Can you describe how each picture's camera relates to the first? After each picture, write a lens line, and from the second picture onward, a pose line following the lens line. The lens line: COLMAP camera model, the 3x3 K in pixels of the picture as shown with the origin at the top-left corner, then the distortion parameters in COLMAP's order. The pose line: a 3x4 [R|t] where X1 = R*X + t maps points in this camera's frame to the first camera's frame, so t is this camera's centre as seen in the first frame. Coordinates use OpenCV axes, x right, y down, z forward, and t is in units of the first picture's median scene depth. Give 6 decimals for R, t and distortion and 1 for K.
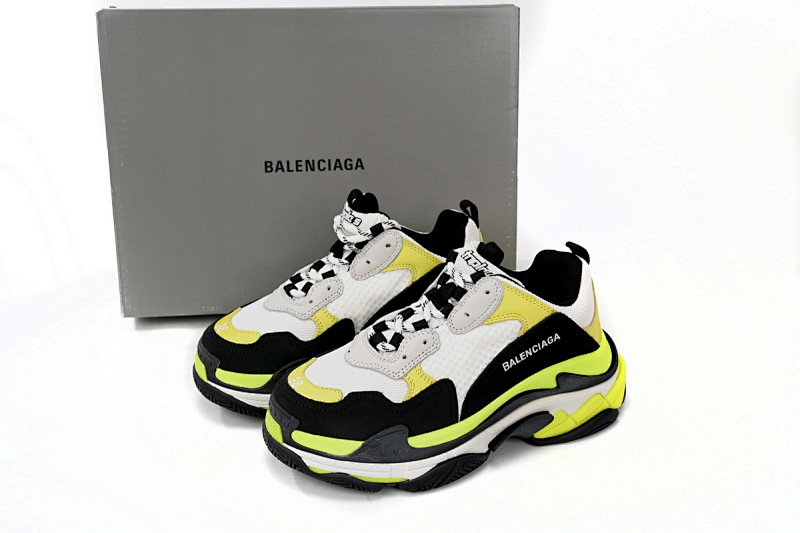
lens RADIAL K [[882.8, 0, 397.6], [0, 882.8, 269.6], [0, 0, 1]] dist [-0.038805, 0.000000]
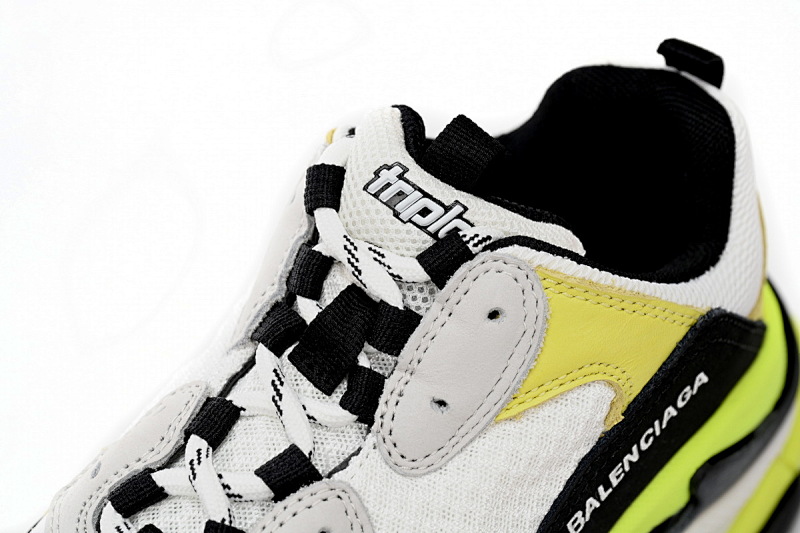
lens RADIAL K [[1870.8, 0, 400.6], [0, 1870.8, 265.1], [0, 0, 1]] dist [-0.043925, 0.000000]
pose [[0.930503, -0.226071, 0.288195, -0.099223], [0.127893, 0.937813, 0.322723, -0.190539], [-0.343232, -0.263436, 0.901551, 0.463581]]
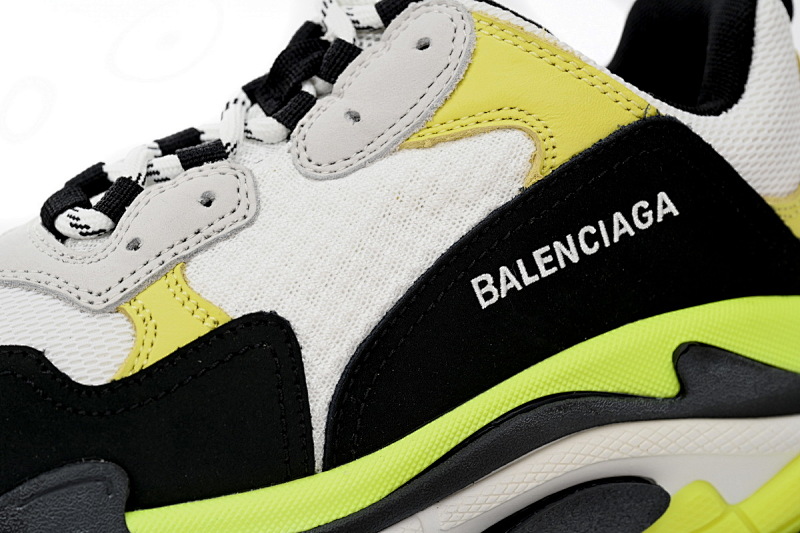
lens RADIAL K [[1911.2, 0, 395.6], [0, 1911.2, 265.2], [0, 0, 1]] dist [-0.029372, 0.000000]
pose [[0.995559, -0.001284, -0.094127, 0.153598], [-0.014829, 0.985284, -0.170279, 0.210795], [0.092960, 0.170919, 0.980890, 0.371908]]
